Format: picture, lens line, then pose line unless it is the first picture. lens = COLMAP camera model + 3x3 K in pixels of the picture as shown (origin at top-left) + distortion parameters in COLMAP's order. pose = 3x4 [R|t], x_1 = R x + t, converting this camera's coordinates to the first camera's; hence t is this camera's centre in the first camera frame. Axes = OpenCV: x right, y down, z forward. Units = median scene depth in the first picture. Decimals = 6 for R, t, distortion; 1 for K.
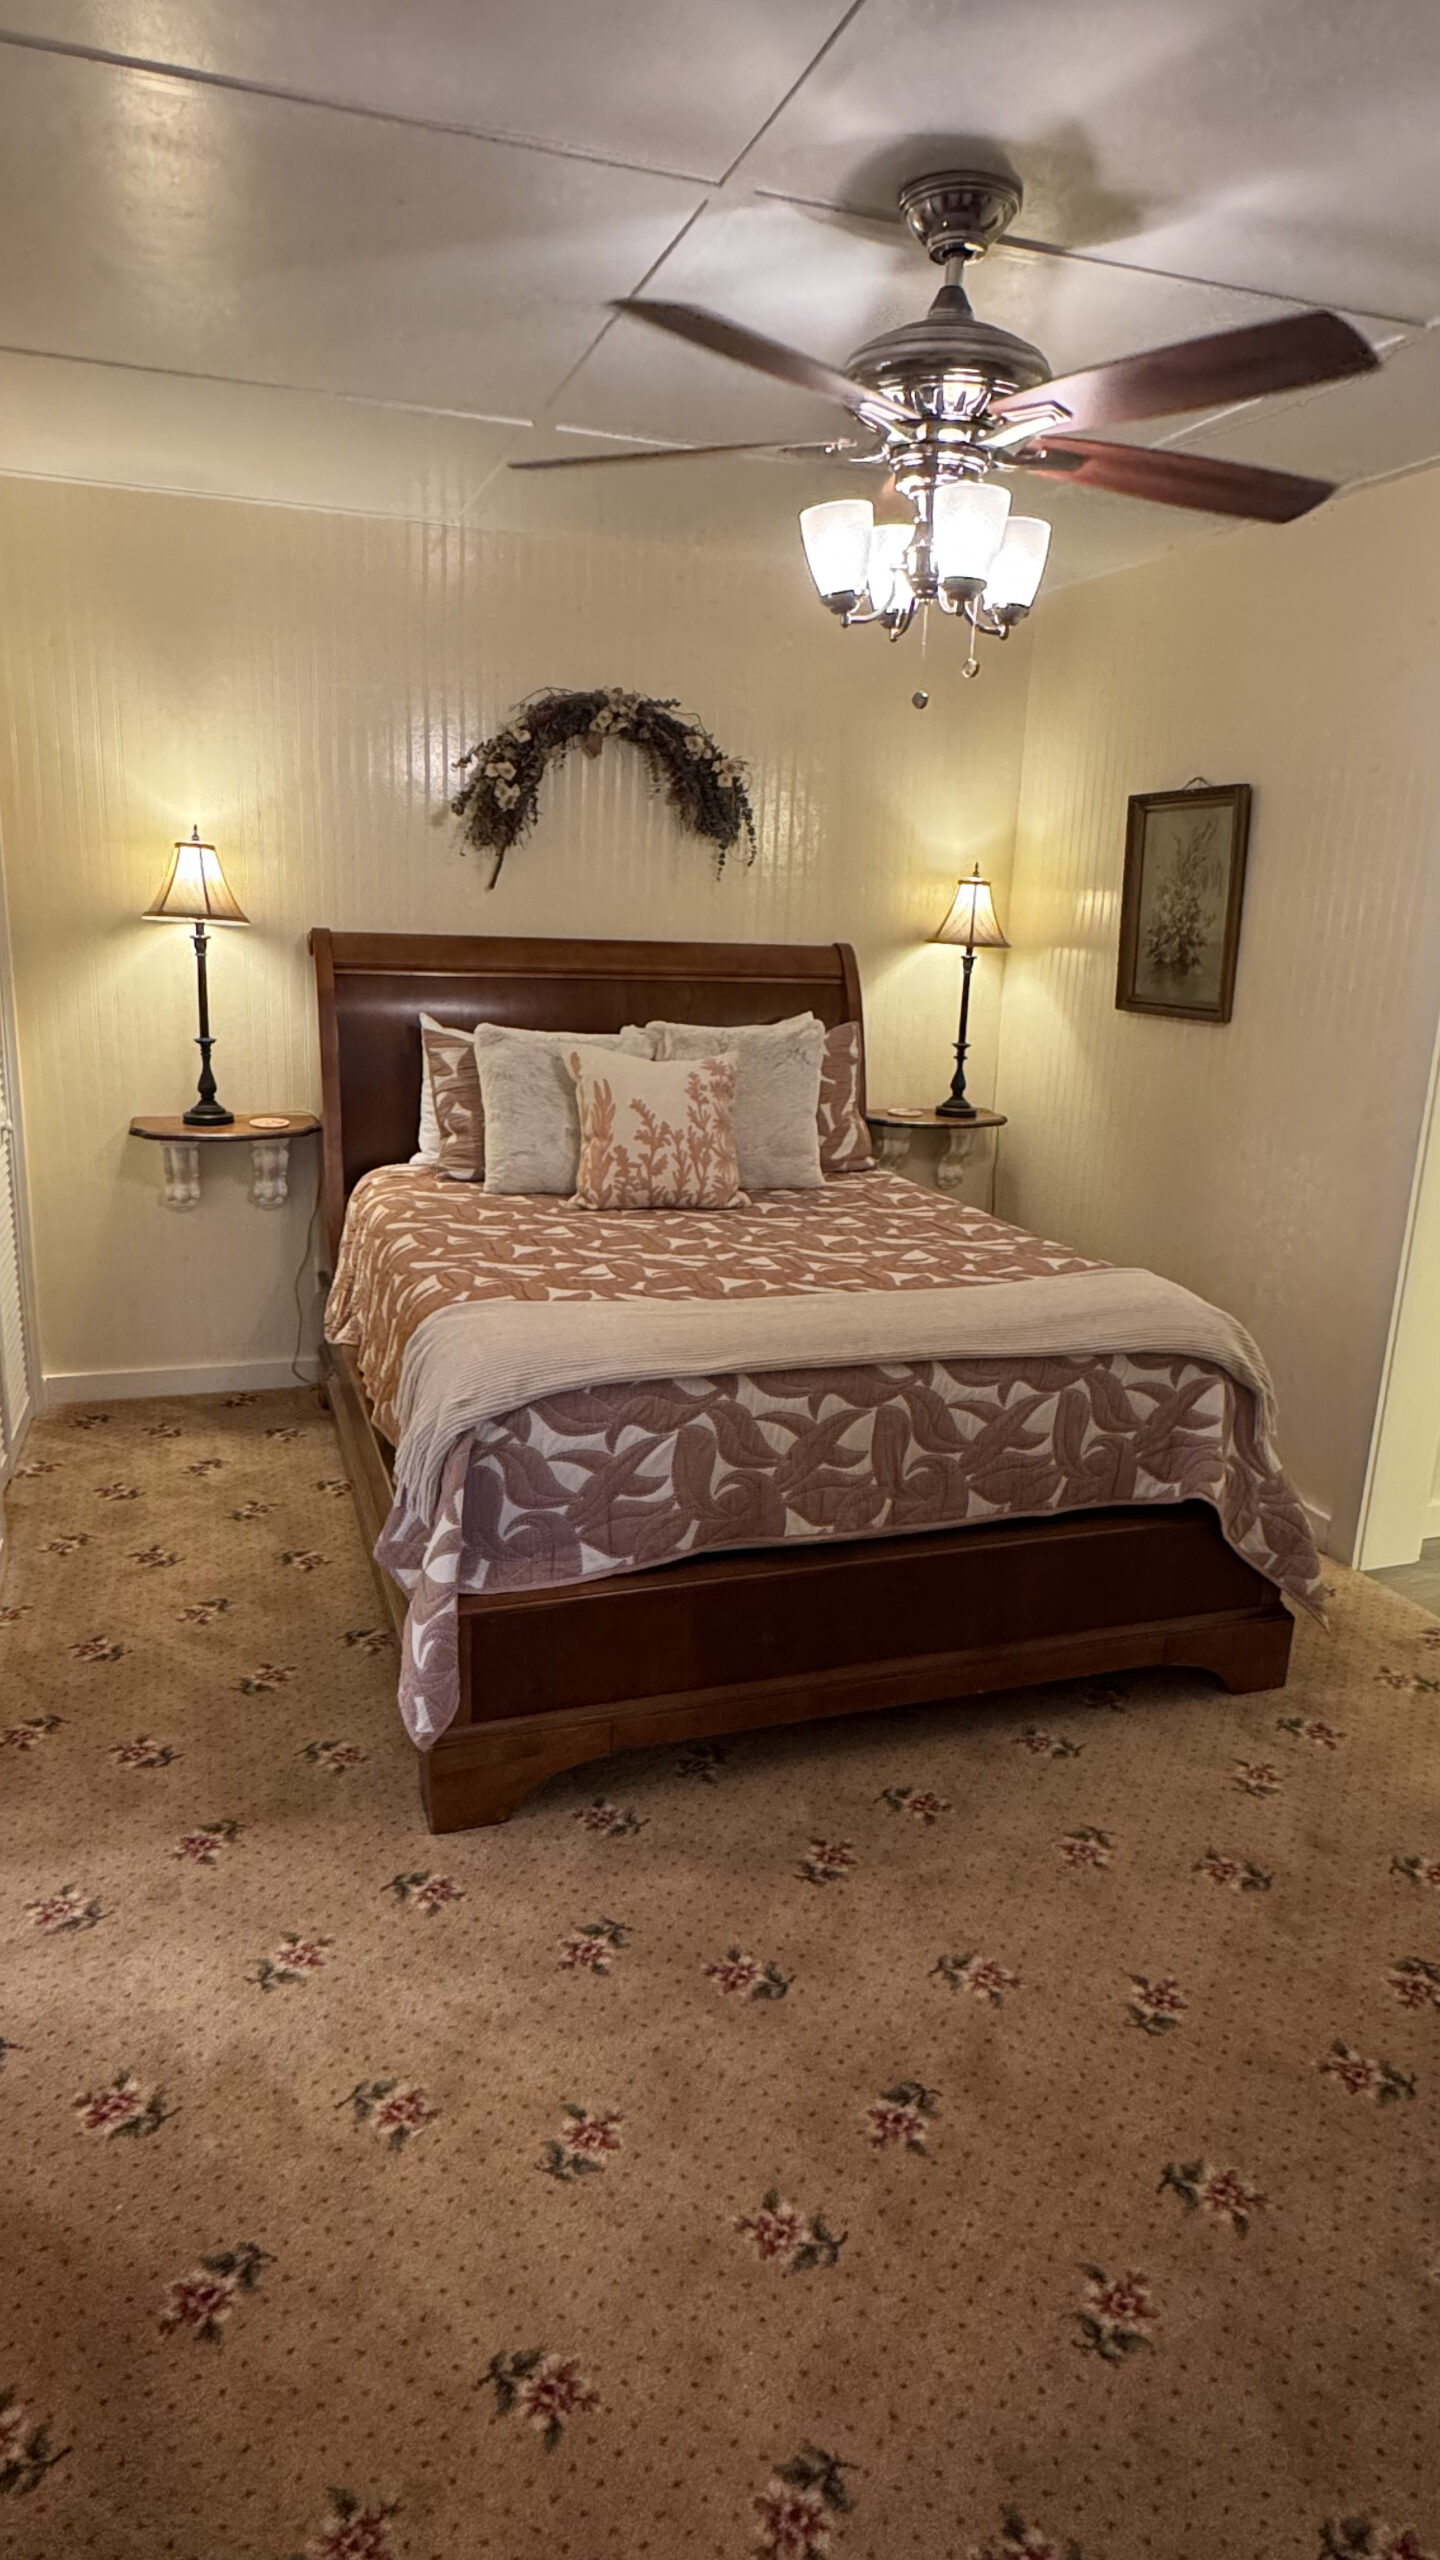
lens RADIAL K [[1486.7, 0, 717.7], [0, 1486.7, 1286.7], [0, 0, 1]] dist [-0.005418, 0.001685]
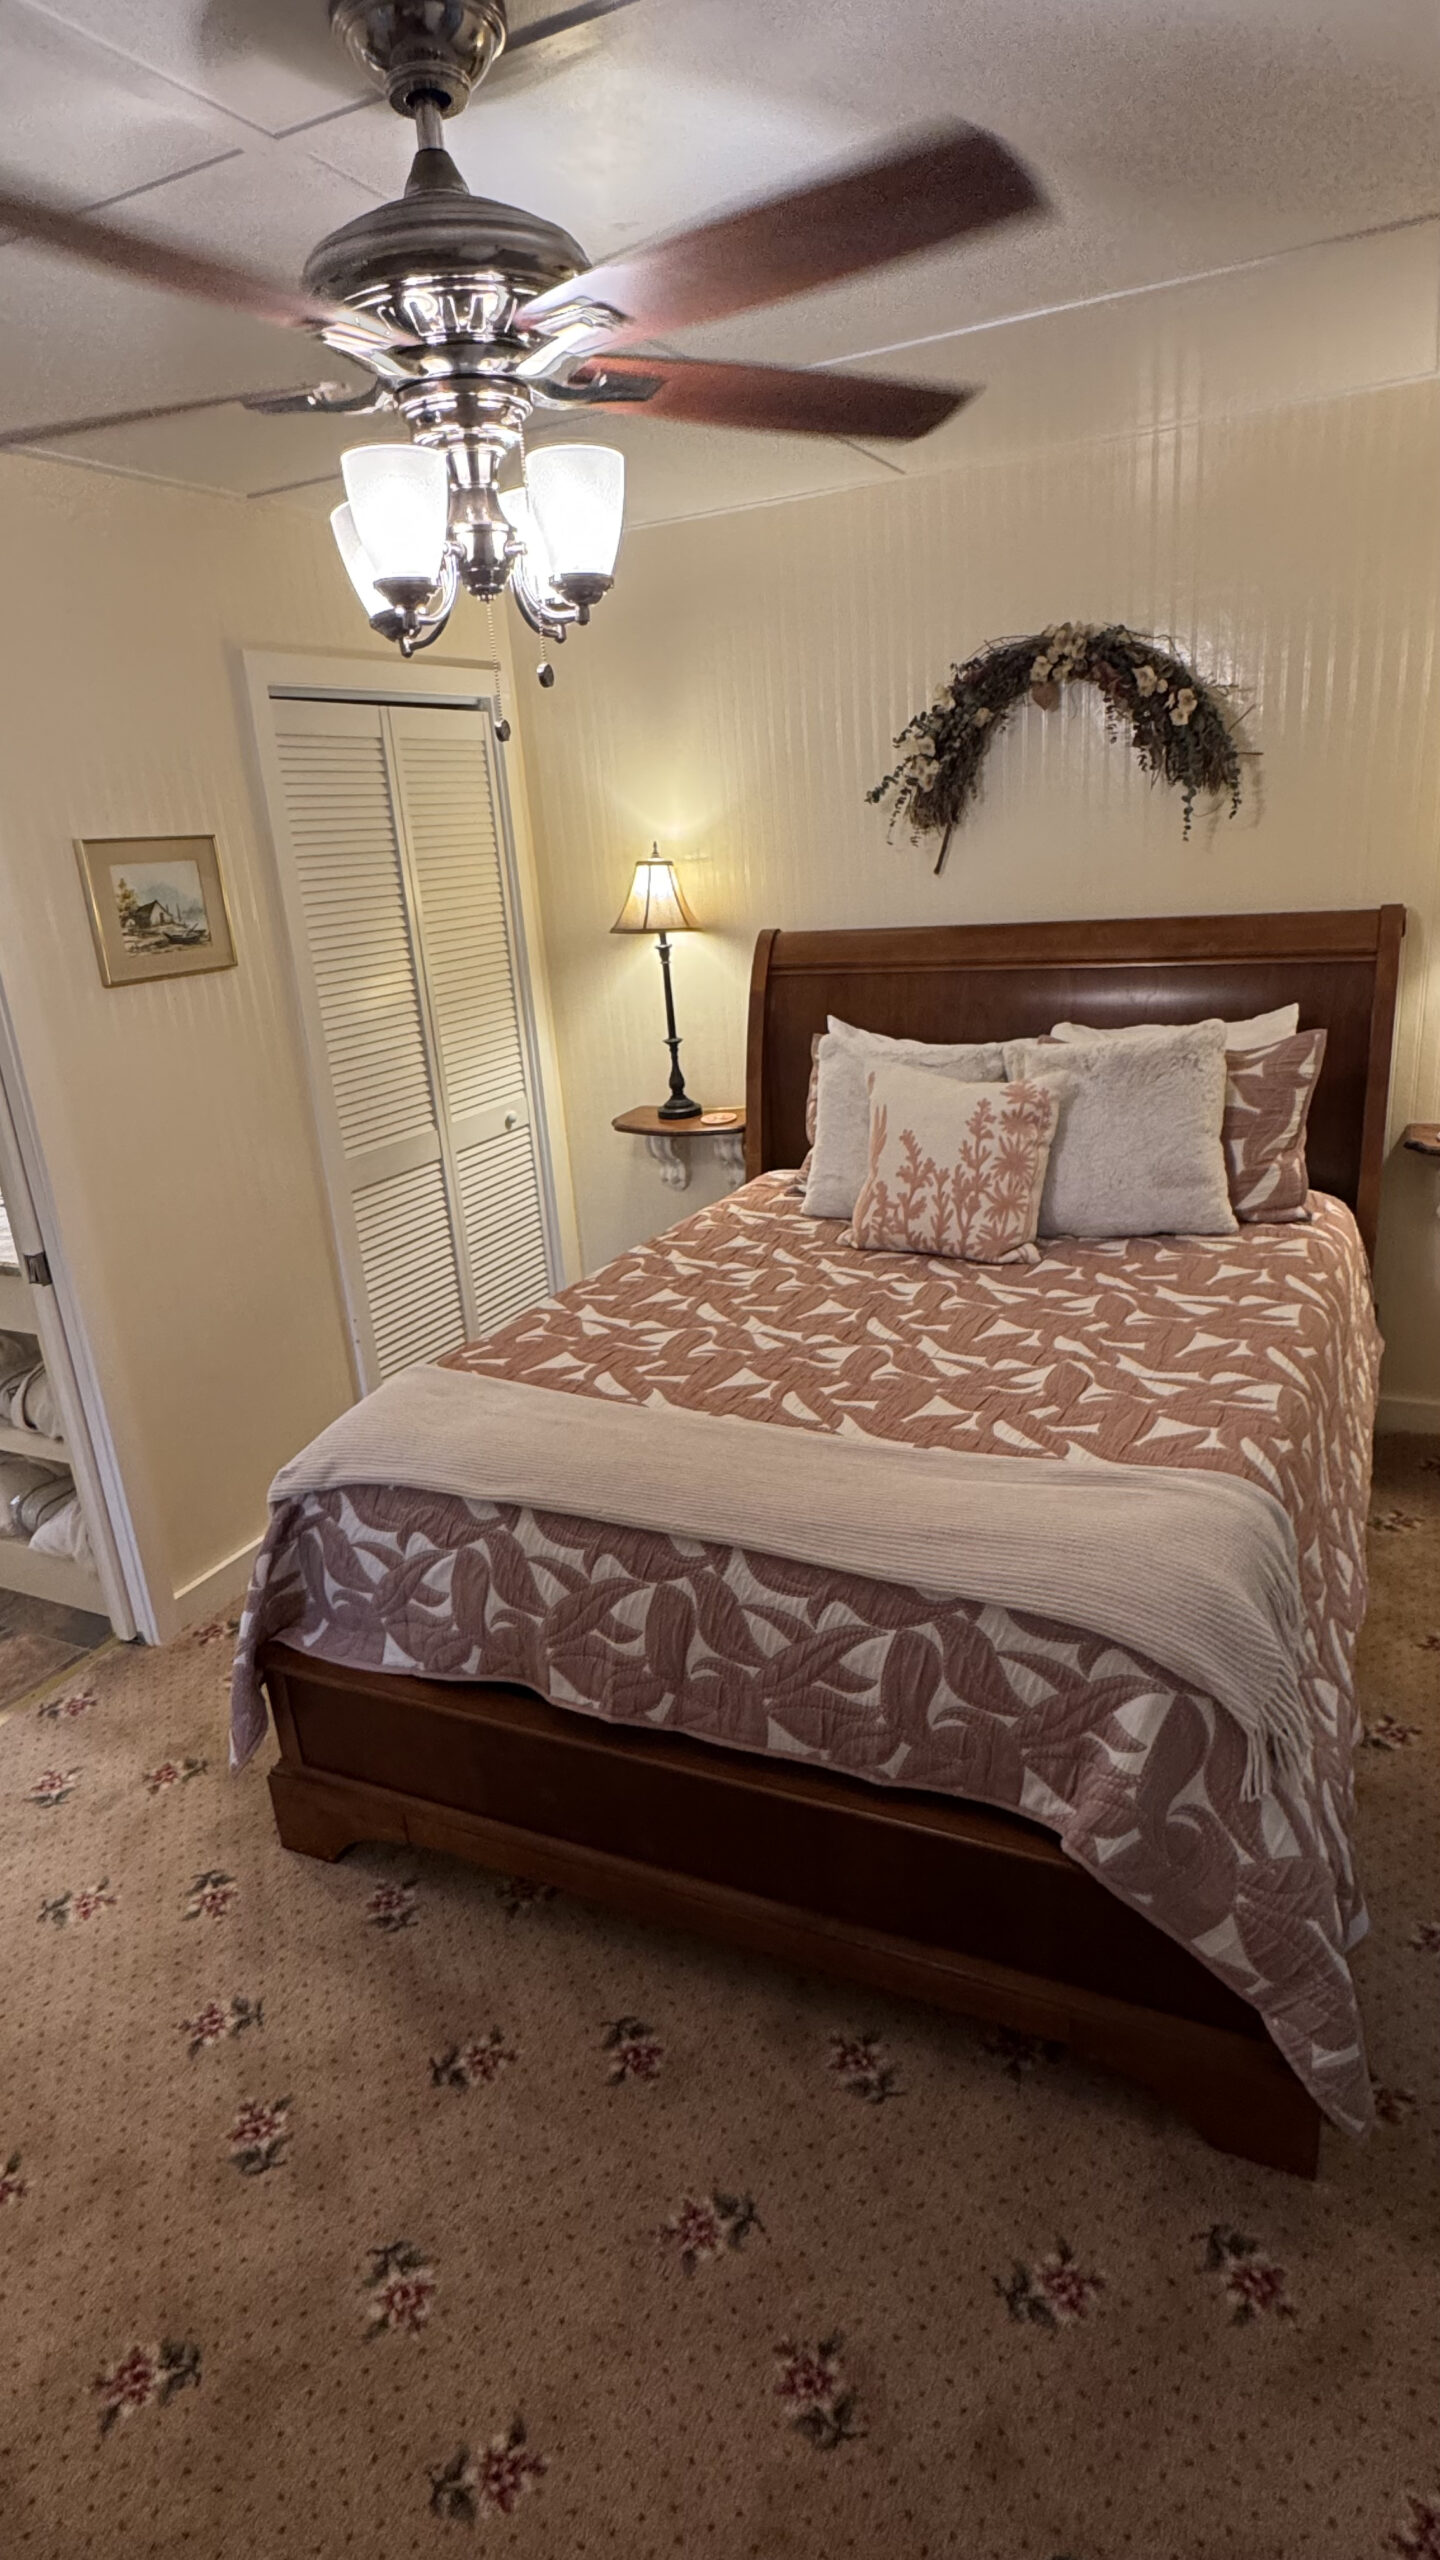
lens RADIAL K [[1361.2, 0, 719.0], [0, 1361.2, 1283.3], [0, 0, 1]] dist [-0.005730, 0.001728]
pose [[0.704750, 0.140981, -0.695307, 0.552687], [-0.079746, 0.989588, 0.119820, -0.154857], [0.704960, -0.028995, 0.708654, 0.430512]]
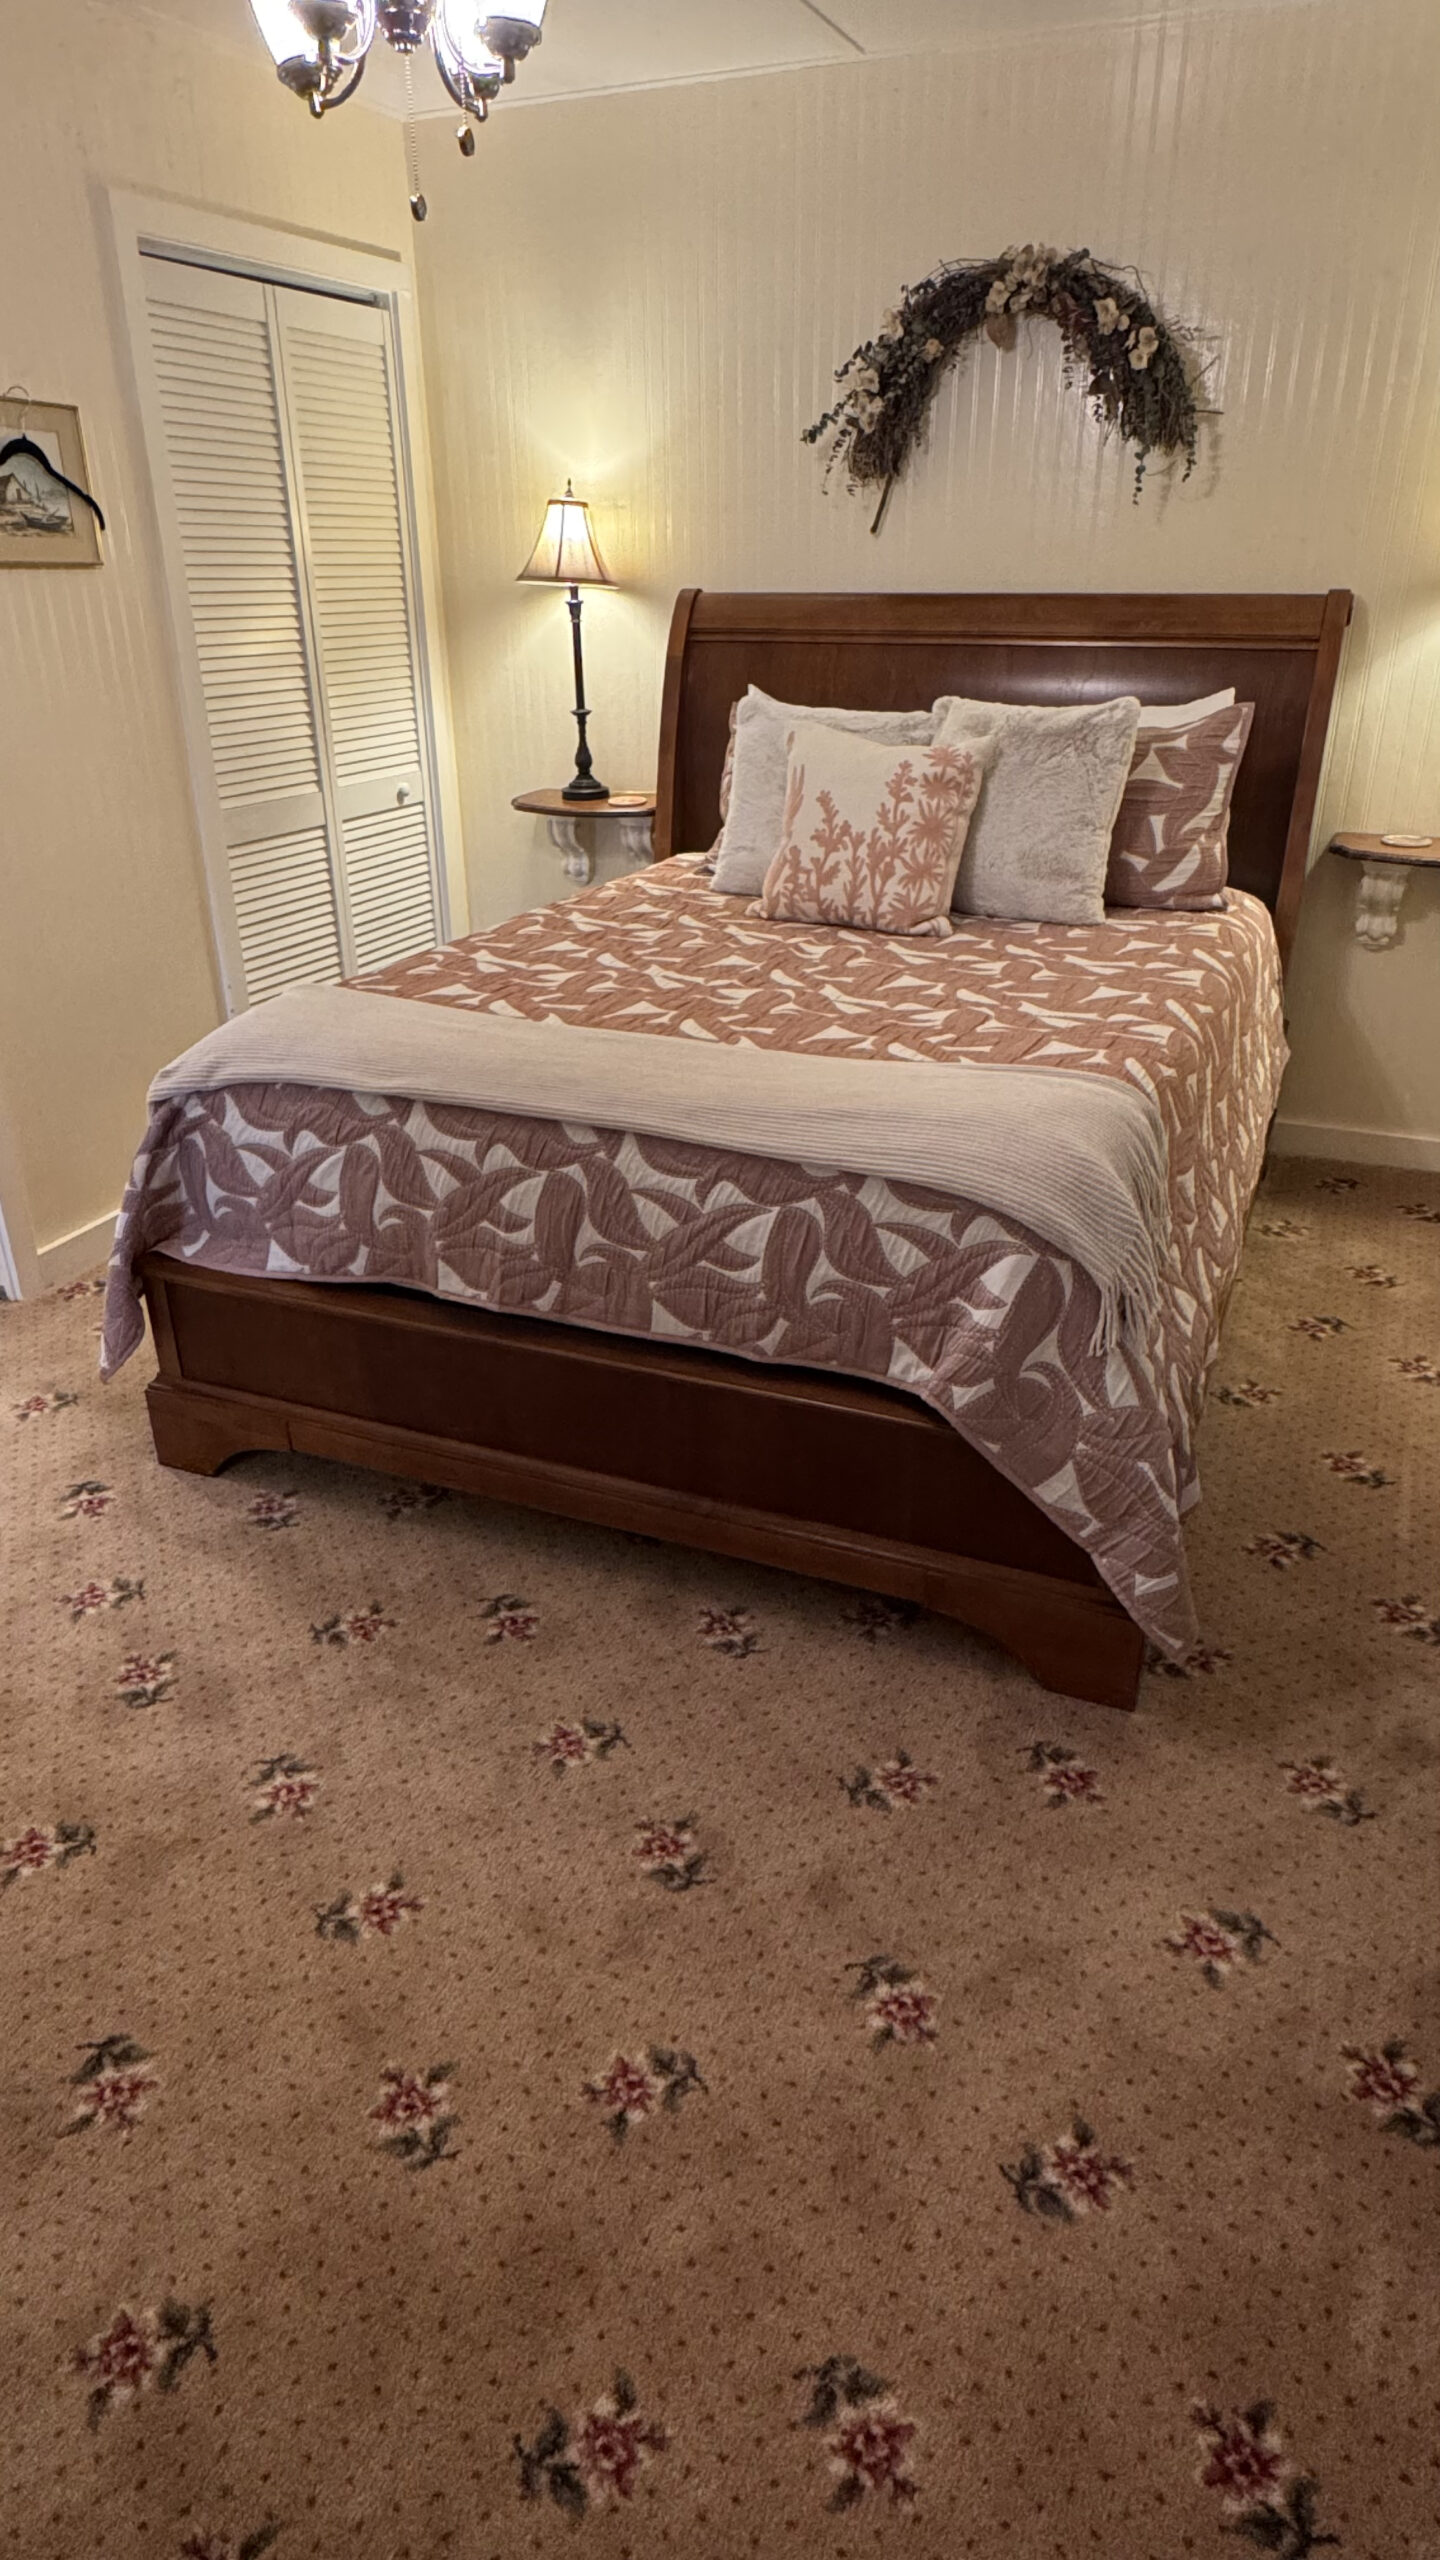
lens RADIAL K [[1486.7, 0, 721.1], [0, 1486.7, 1279.1], [0, 0, 1]] dist [-0.005418, 0.001685]
pose [[0.742692, 0.253489, -0.619799, 0.619933], [-0.134383, 0.963172, 0.232896, -0.059140], [0.656010, -0.089680, 0.749405, 0.378602]]
